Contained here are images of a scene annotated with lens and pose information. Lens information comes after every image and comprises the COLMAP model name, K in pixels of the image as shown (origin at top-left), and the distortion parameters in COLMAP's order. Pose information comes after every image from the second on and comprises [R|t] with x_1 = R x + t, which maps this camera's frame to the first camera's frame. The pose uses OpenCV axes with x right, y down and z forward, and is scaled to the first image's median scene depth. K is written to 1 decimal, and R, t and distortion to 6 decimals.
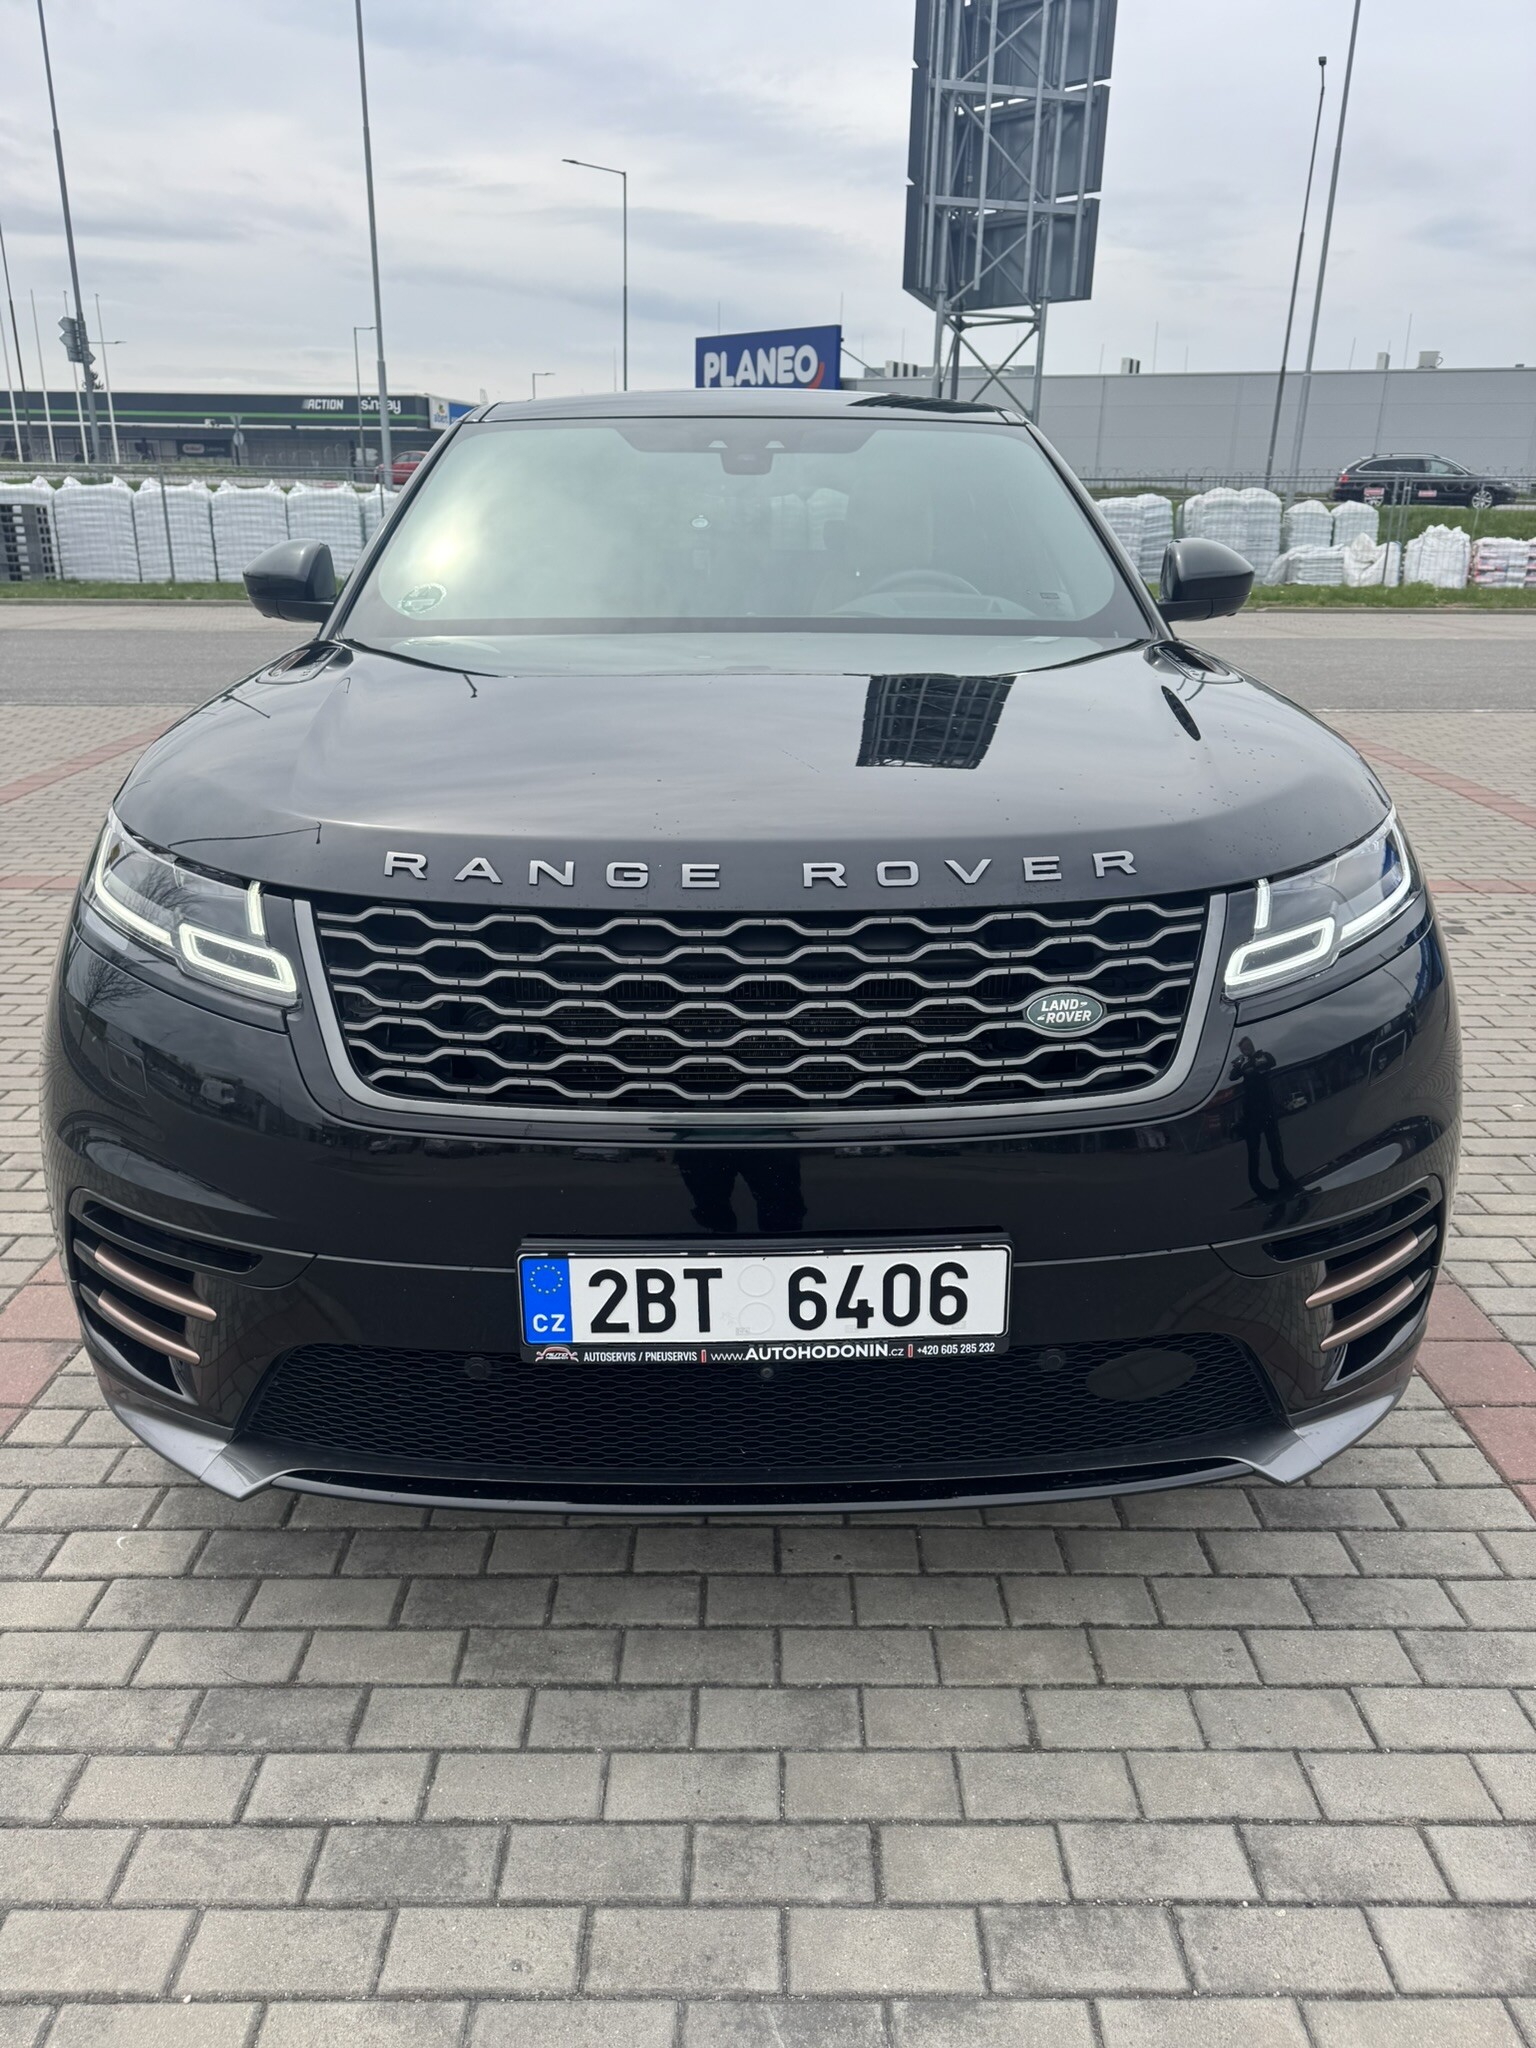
lens RADIAL K [[1451.8, 0, 735.1], [0, 1451.8, 1016.6], [0, 0, 1]] dist [0.047633, -0.058371]
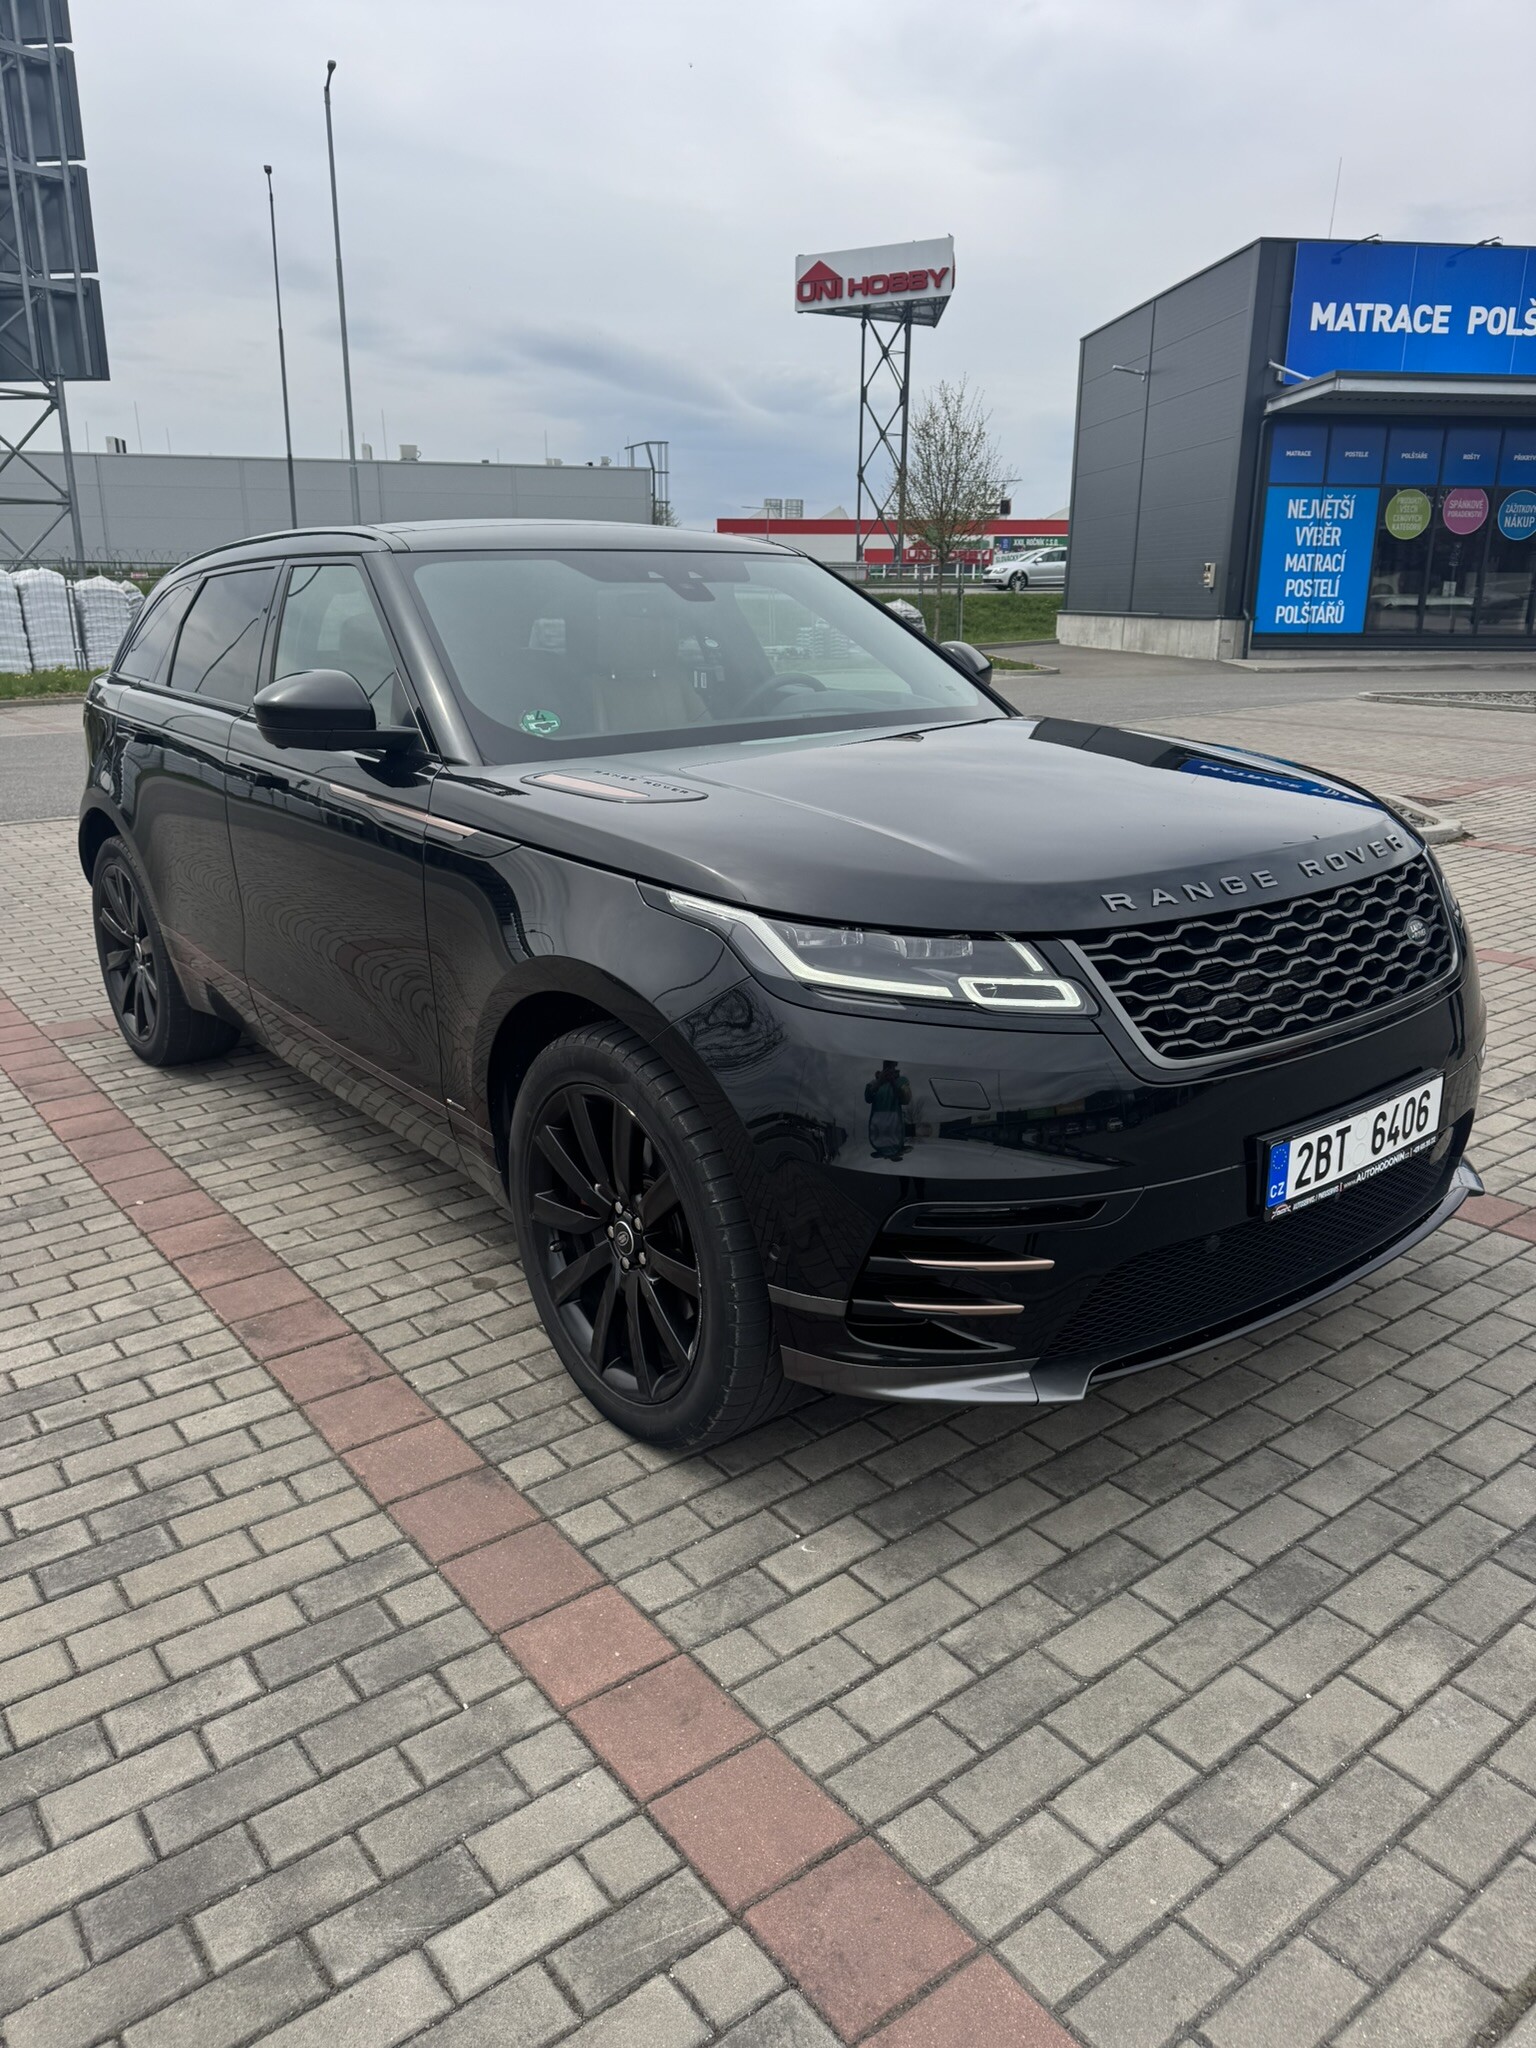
lens RADIAL K [[1451.8, 0, 756.3], [0, 1451.8, 1036.1], [0, 0, 1]] dist [0.047633, -0.058371]
pose [[0.797166, -0.189195, 0.573351, -1.345959], [0.210110, 0.977207, 0.030331, -0.095247], [-0.566022, 0.096288, 0.818748, 0.076979]]
